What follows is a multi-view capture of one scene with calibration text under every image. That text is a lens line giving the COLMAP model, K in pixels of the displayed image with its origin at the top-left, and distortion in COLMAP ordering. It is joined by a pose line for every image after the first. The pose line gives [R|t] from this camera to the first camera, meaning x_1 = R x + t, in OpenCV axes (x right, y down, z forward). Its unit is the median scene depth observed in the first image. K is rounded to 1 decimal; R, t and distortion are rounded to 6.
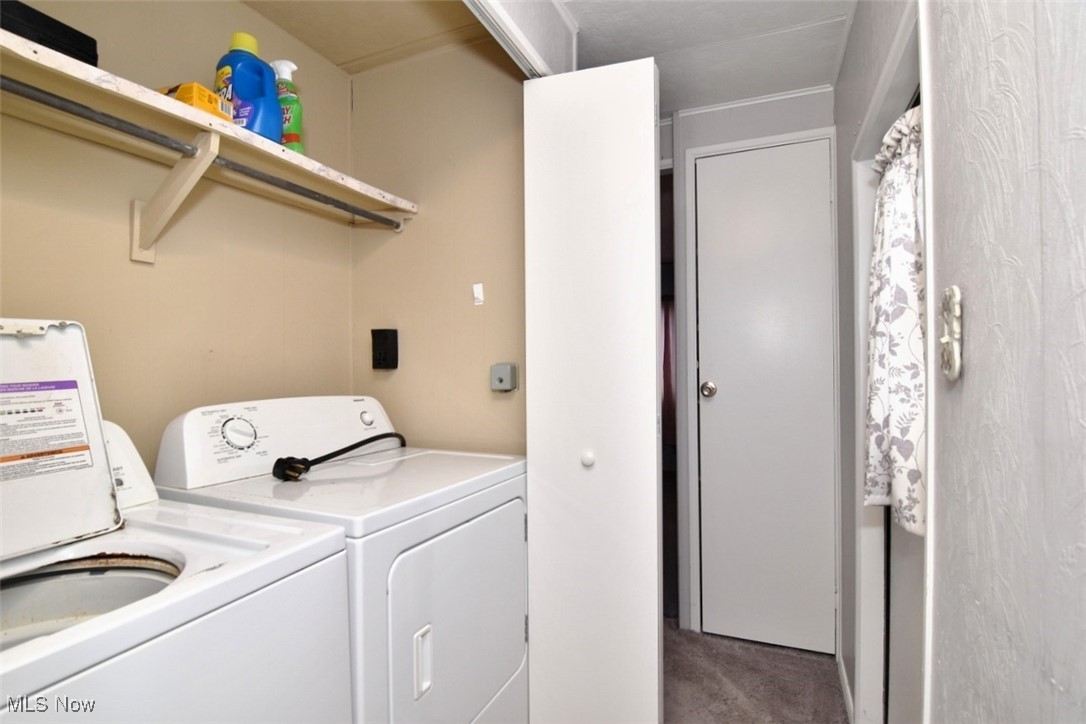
lens RADIAL K [[531.3, 0, 543.0], [0, 531.3, 362.0], [0, 0, 1]] dist [-0.005926, -0.010996]
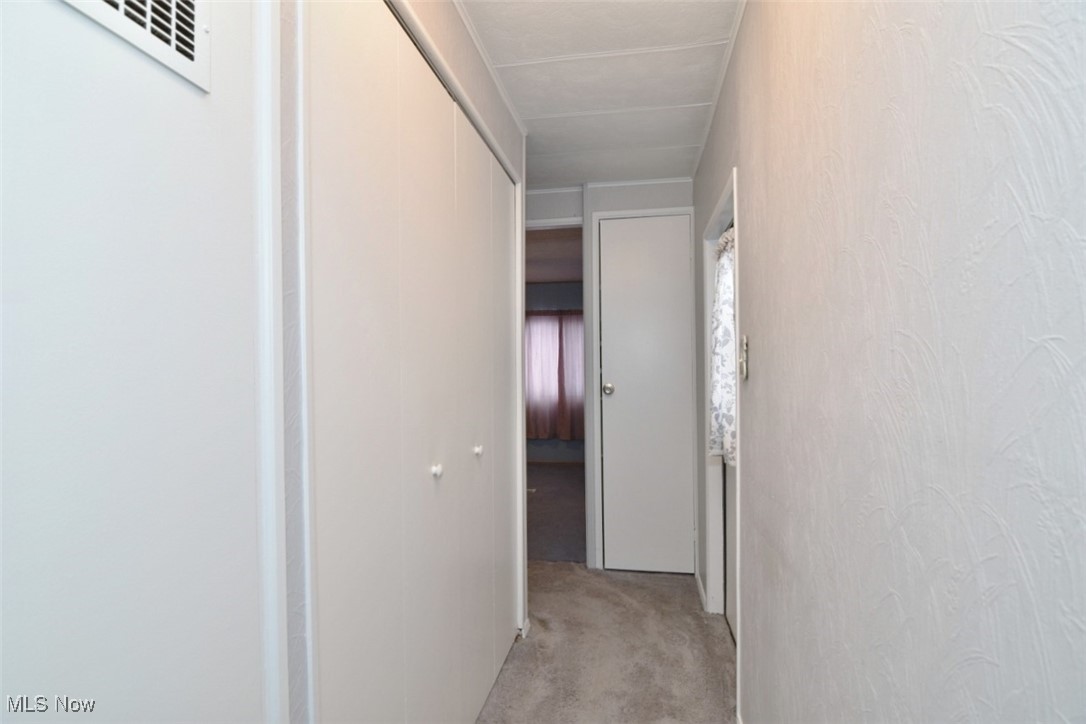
lens RADIAL K [[531.3, 0, 543.0], [0, 531.3, 362.0], [0, 0, 1]] dist [-0.005926, -0.010996]
pose [[0.974756, 0.002391, 0.223259, -0.267092], [-0.000394, 0.999960, -0.008991, -0.010091], [-0.223272, 0.008676, 0.974718, -0.497544]]
